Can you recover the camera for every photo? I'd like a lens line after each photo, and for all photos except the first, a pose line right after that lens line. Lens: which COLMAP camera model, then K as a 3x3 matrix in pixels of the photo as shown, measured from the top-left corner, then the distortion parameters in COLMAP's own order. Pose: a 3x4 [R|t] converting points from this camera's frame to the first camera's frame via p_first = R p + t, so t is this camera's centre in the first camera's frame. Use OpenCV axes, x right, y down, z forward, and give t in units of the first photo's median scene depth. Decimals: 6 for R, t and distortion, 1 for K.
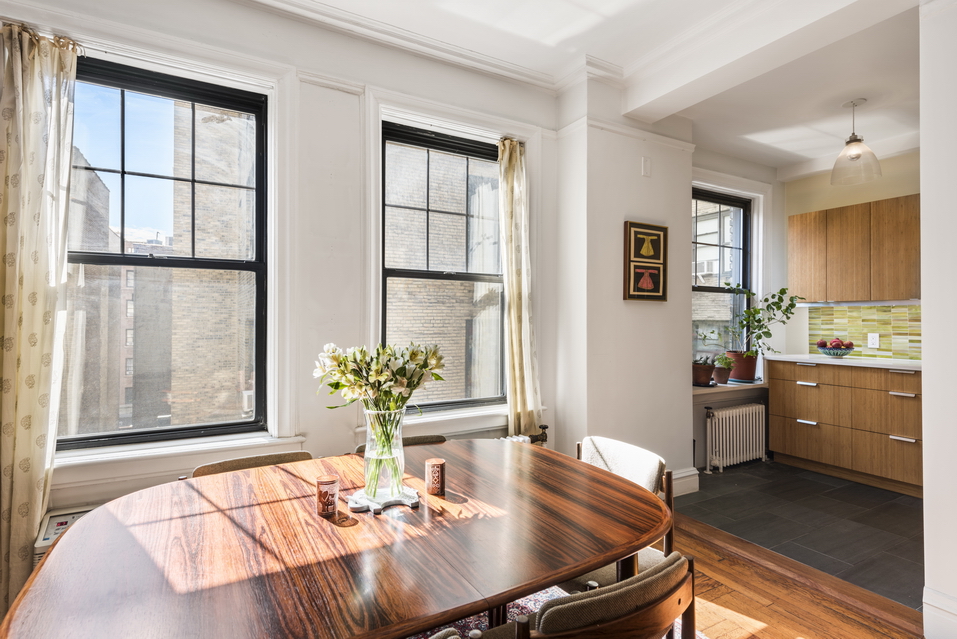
lens RADIAL K [[484.1, 0, 481.9], [0, 484.1, 314.2], [0, 0, 1]] dist [0.008075, -0.002124]
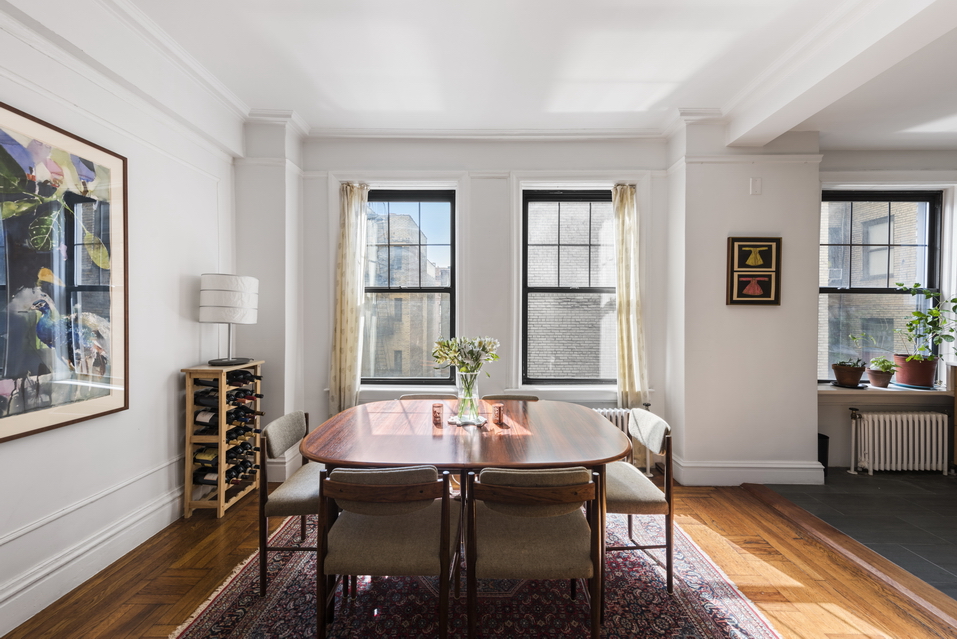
lens RADIAL K [[377.9, 0, 477.0], [0, 377.9, 319.3], [0, 0, 1]] dist [-0.002706, 0.000221]
pose [[0.862459, 0.003942, -0.506112, 0.235898], [0.003630, 0.999896, 0.013974, -0.010003], [0.506114, -0.013889, 0.862355, -0.090362]]
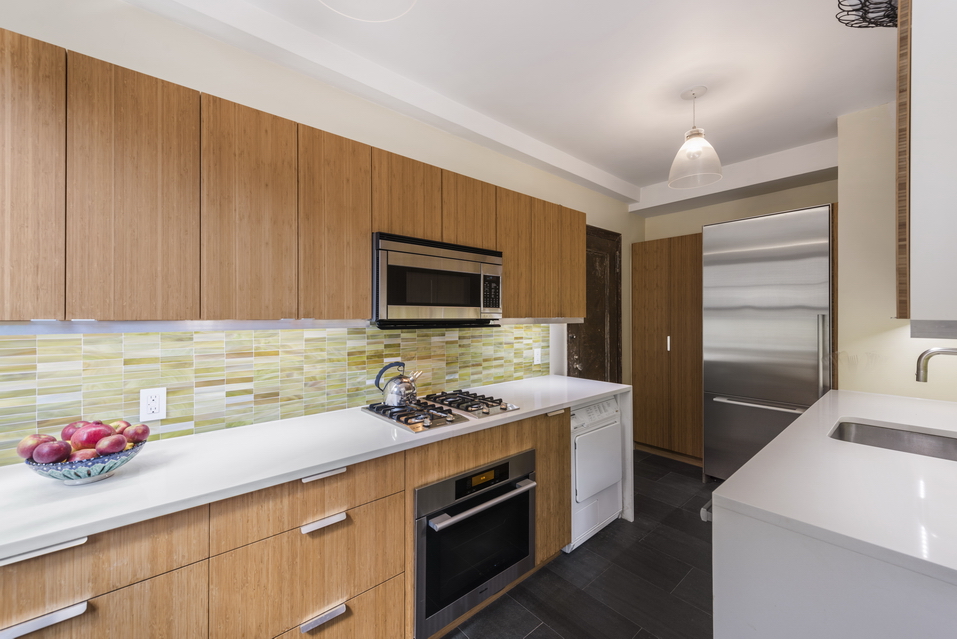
lens RADIAL K [[377.9, 0, 481.6], [0, 377.9, 313.3], [0, 0, 1]] dist [-0.002706, 0.000221]
pose [[-0.207514, 0.002771, 0.978228, 0.556049], [-0.013605, 0.999891, -0.005718, -0.047308], [-0.978137, -0.014495, -0.207454, 1.090759]]
